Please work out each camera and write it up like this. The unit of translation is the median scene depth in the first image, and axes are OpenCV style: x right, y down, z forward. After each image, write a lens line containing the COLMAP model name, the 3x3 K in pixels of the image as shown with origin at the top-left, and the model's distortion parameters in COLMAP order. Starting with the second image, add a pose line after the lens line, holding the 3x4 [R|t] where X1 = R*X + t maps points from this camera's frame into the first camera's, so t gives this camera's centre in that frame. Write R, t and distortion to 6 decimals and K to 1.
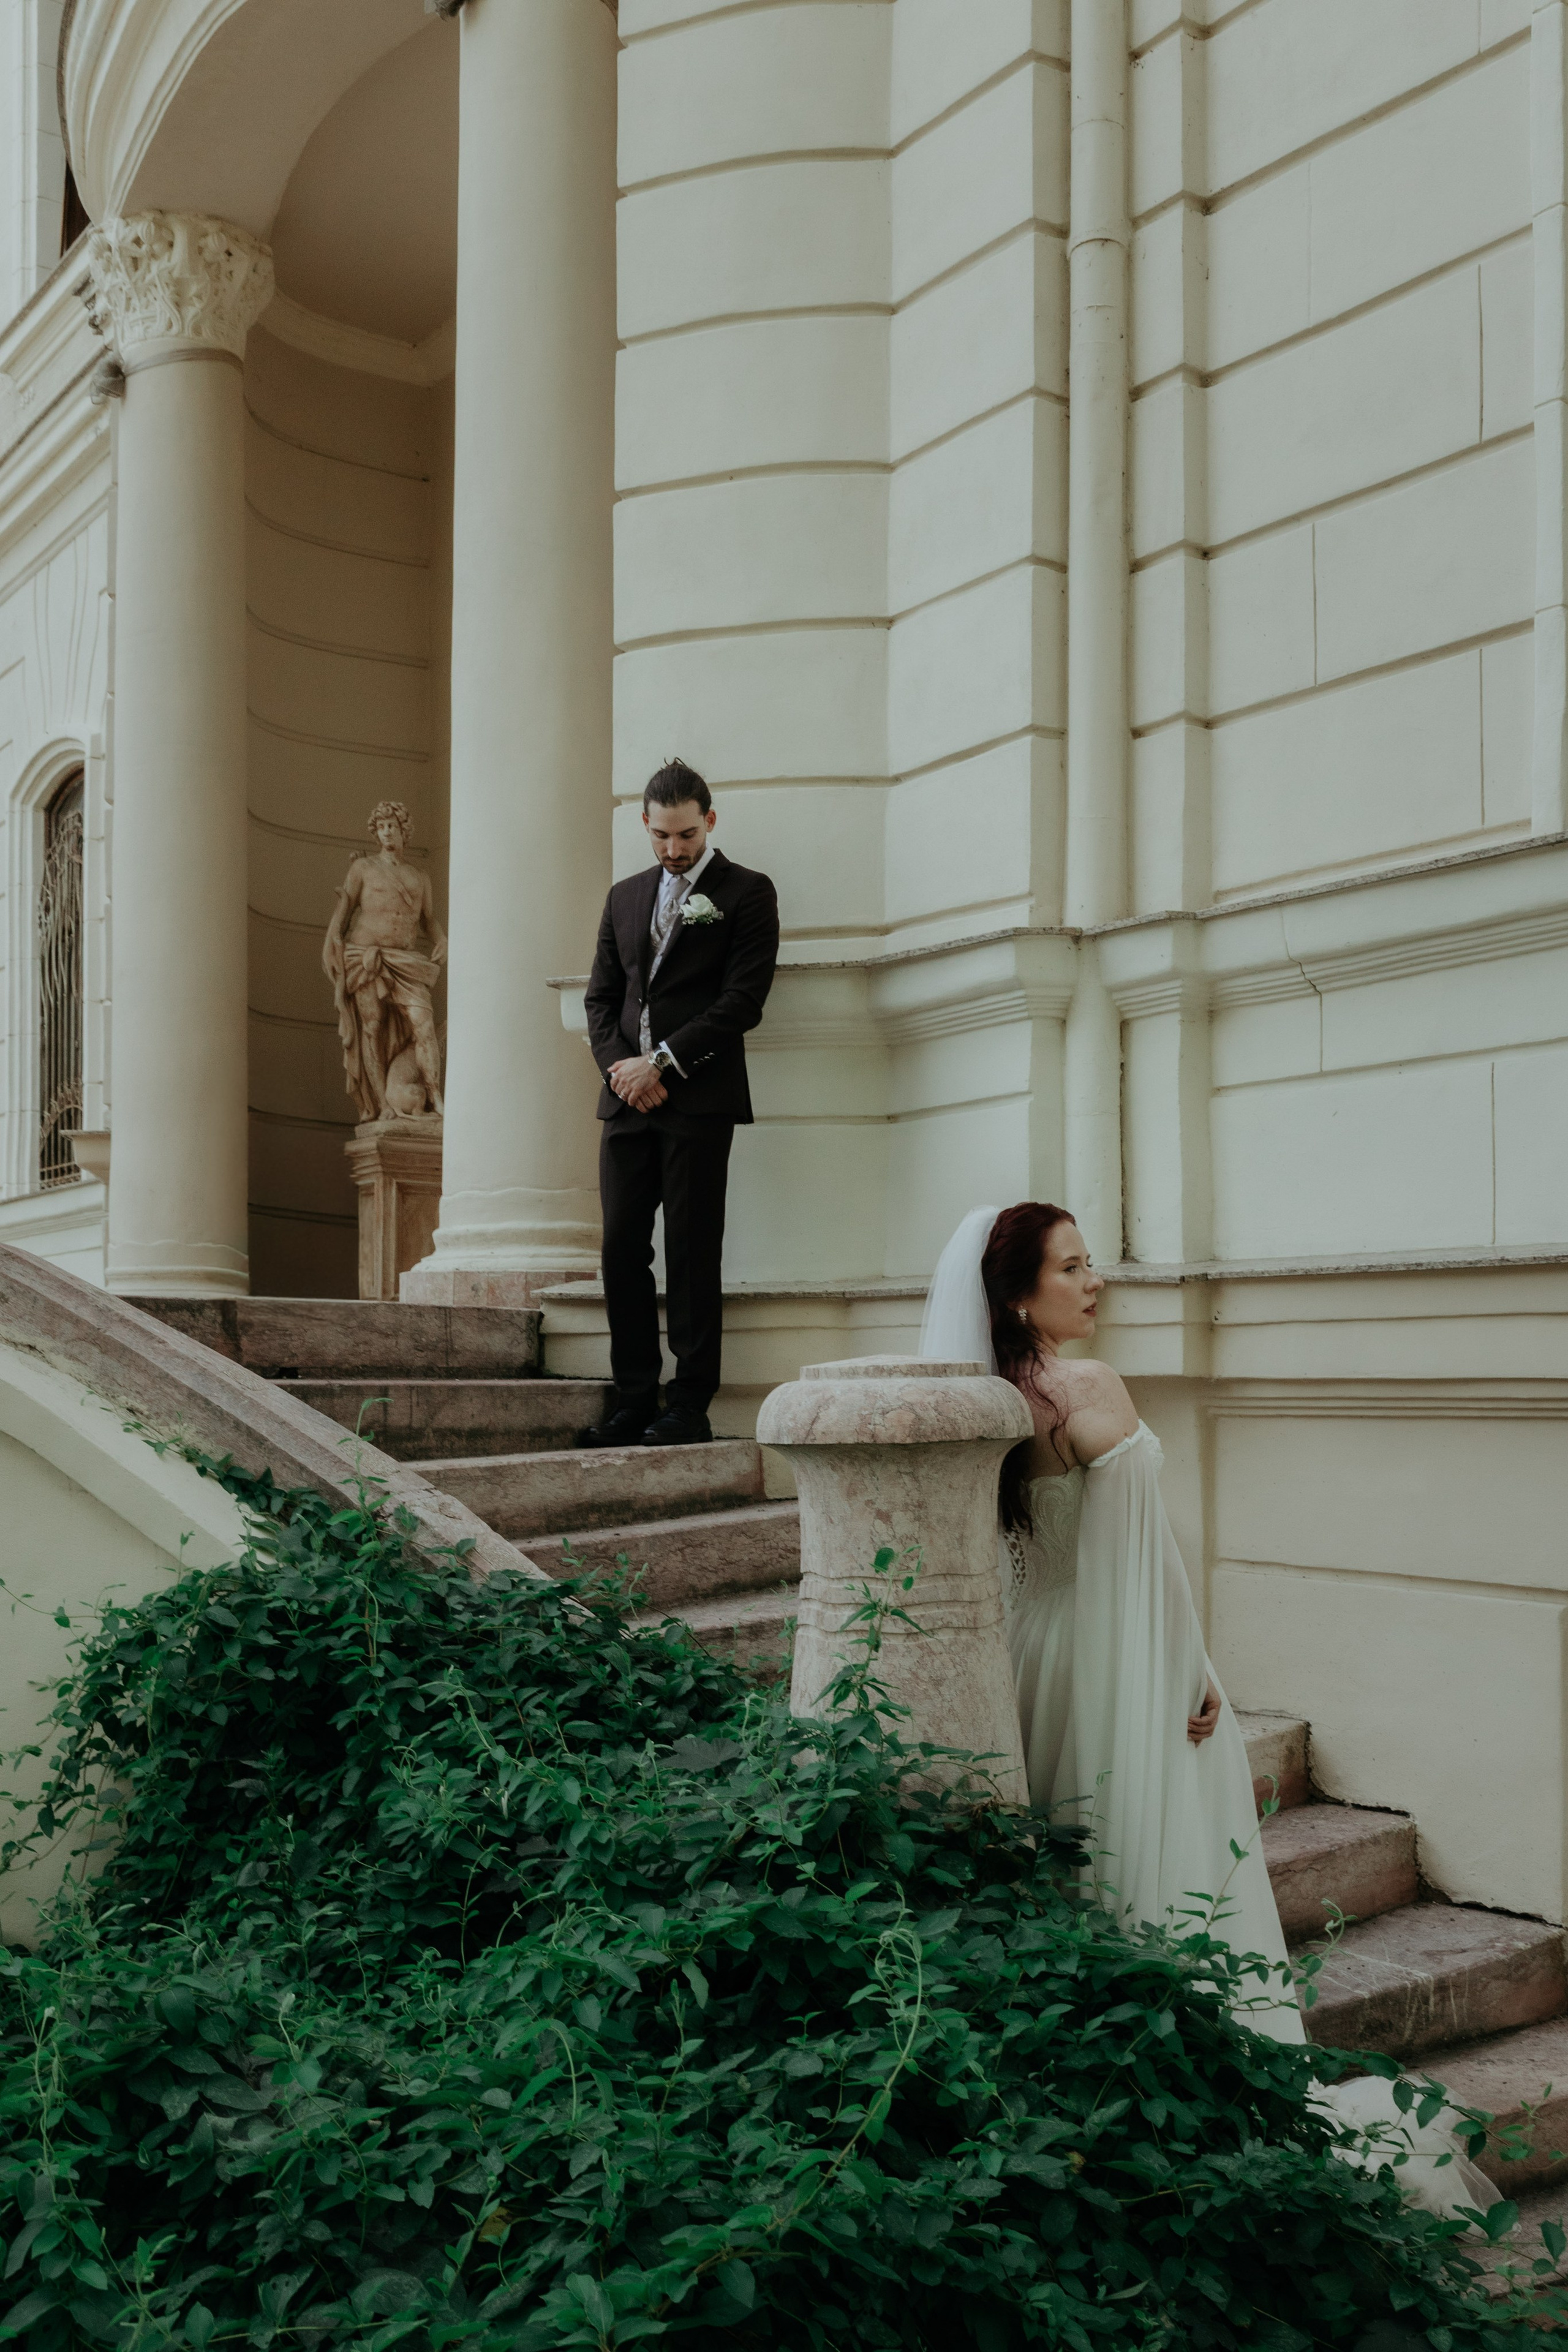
lens RADIAL K [[2544.1, 0, 799.5], [0, 2544.1, 1335.6], [0, 0, 1]] dist [0.005569, 0.000000]
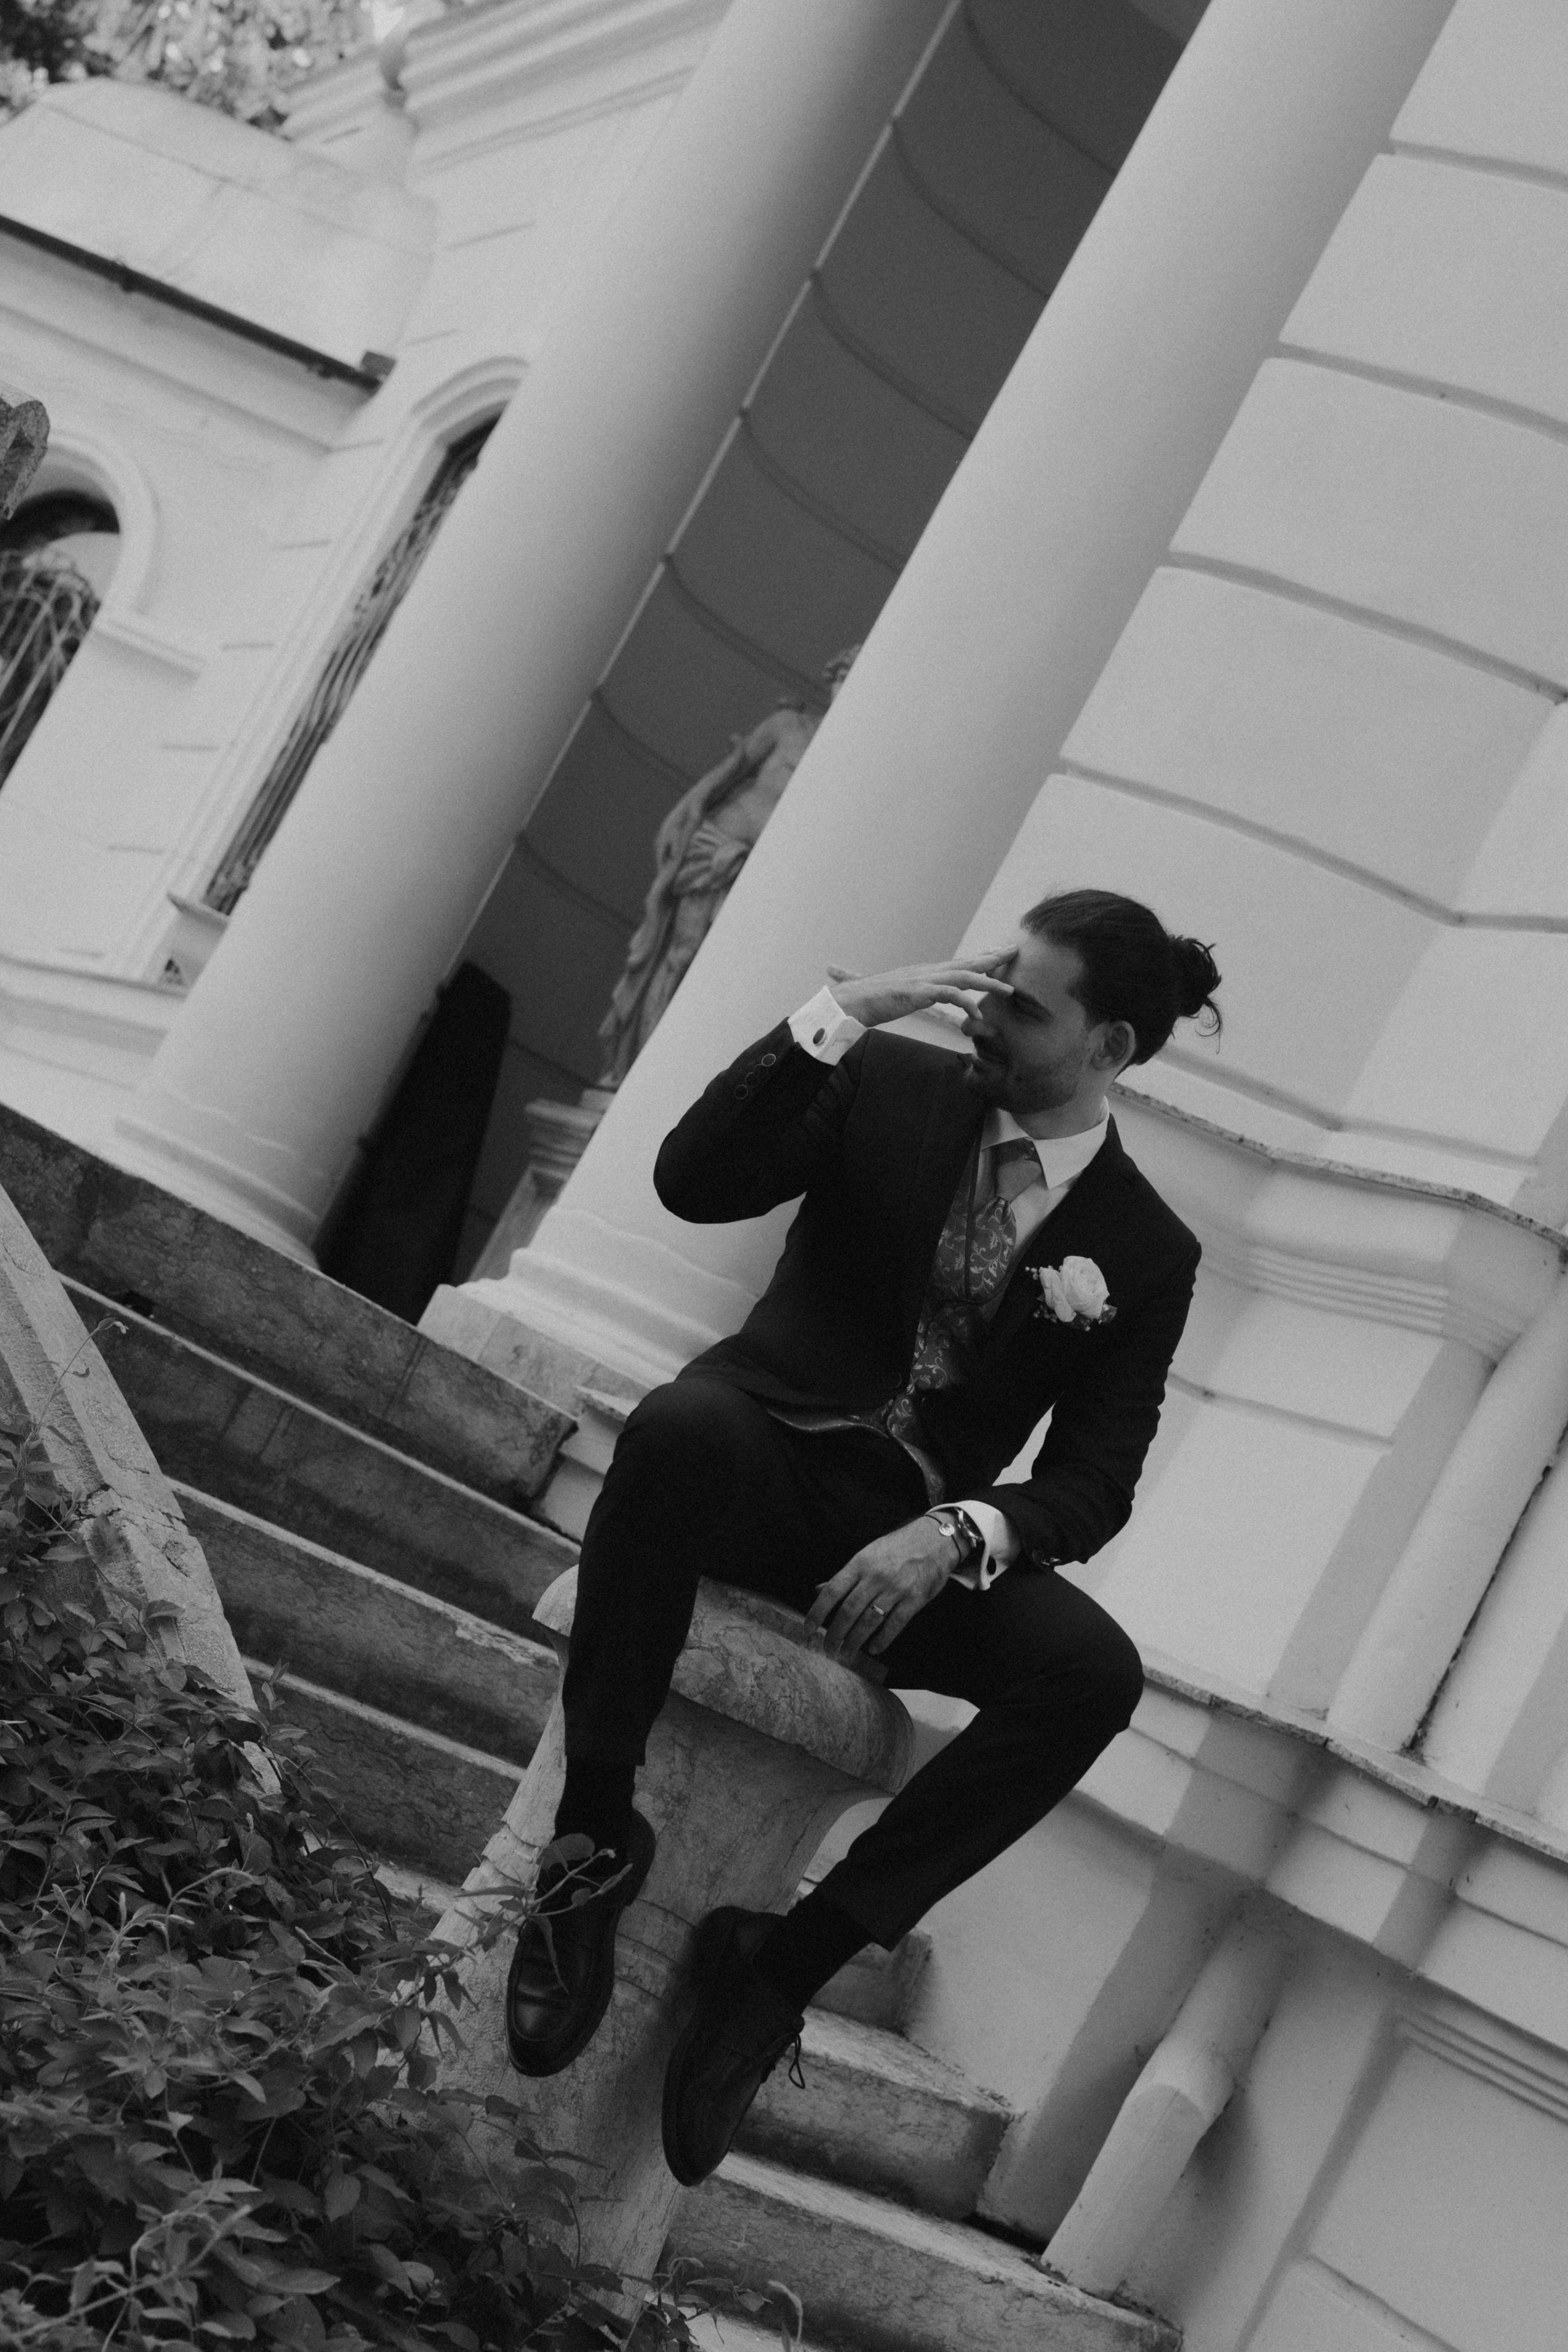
lens RADIAL K [[4569.2, 0, 777.5], [0, 4569.2, 1168.3], [0, 0, 1]] dist [-0.018776, 0.000000]
pose [[0.879716, 0.435996, -0.189756, 0.130411], [-0.456247, 0.886377, -0.078579, 0.001029], [0.133935, 0.155703, 0.978682, -0.114033]]
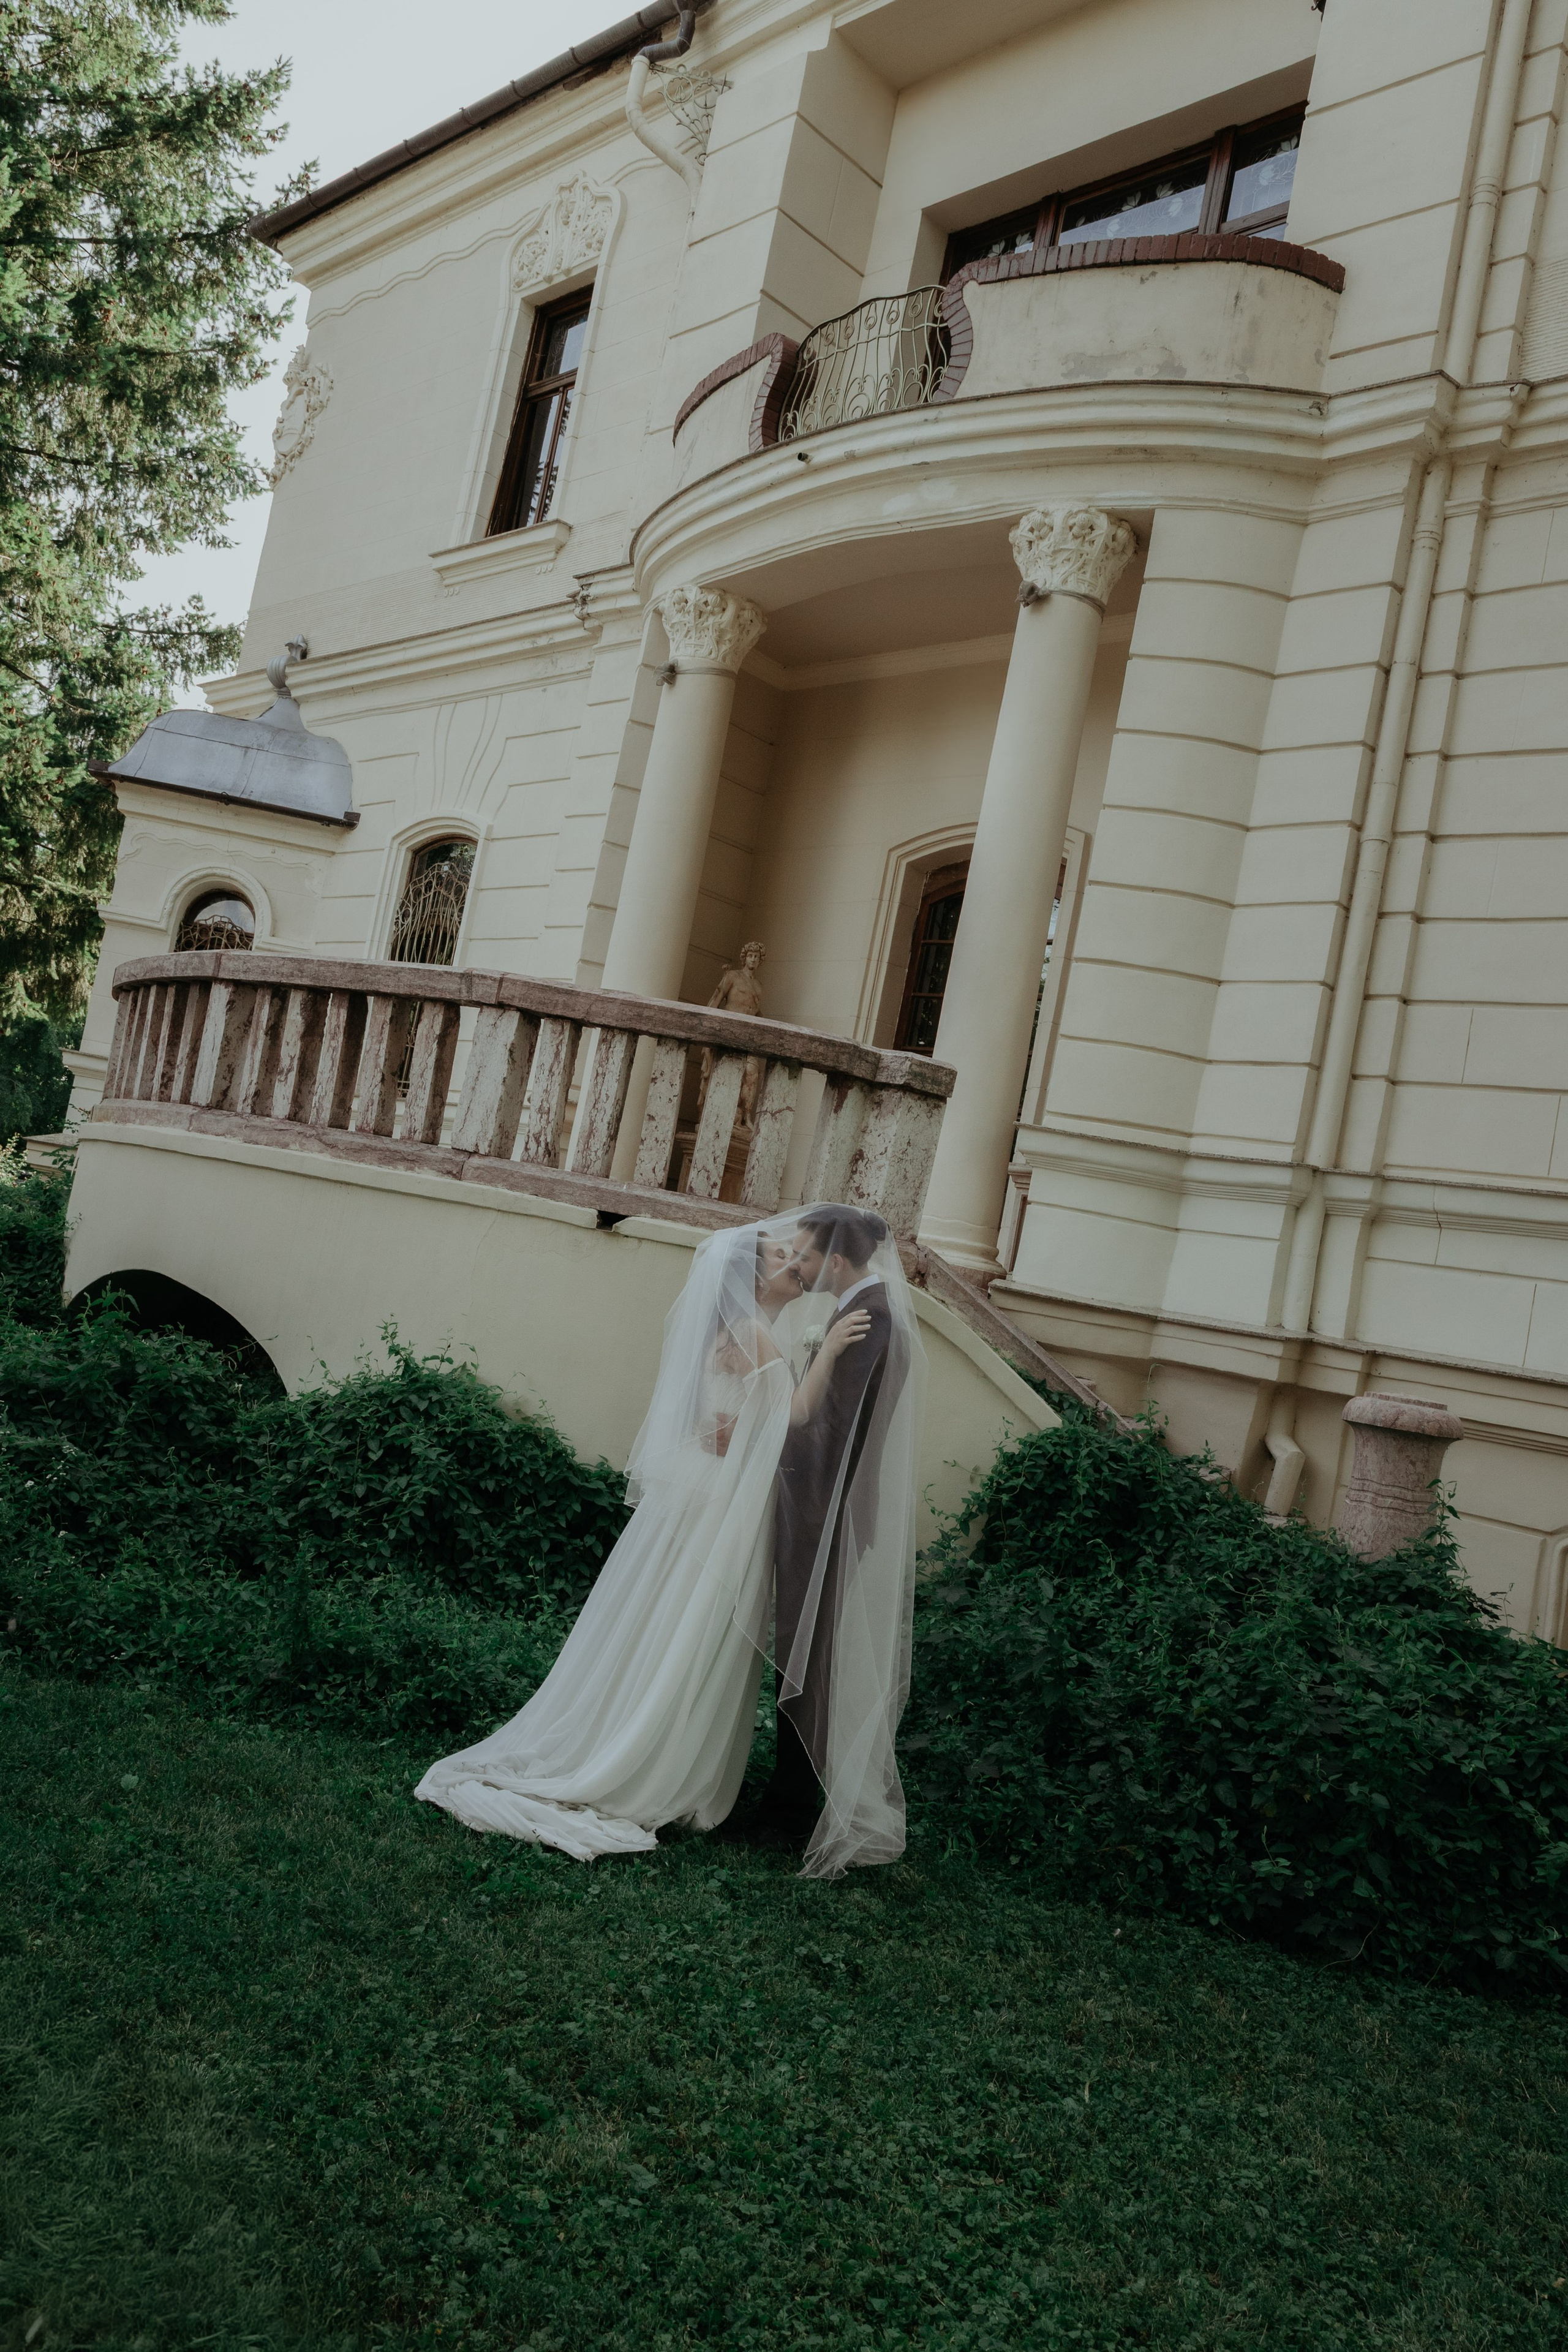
lens RADIAL K [[1889.9, 0, 796.0], [0, 1889.9, 1162.7], [0, 0, 1]] dist [0.003918, 0.009836]
pose [[0.960275, 0.198372, 0.196265, -0.542742], [-0.190685, 0.979965, -0.057511, 0.003840], [-0.203742, 0.017801, 0.978863, -0.368528]]
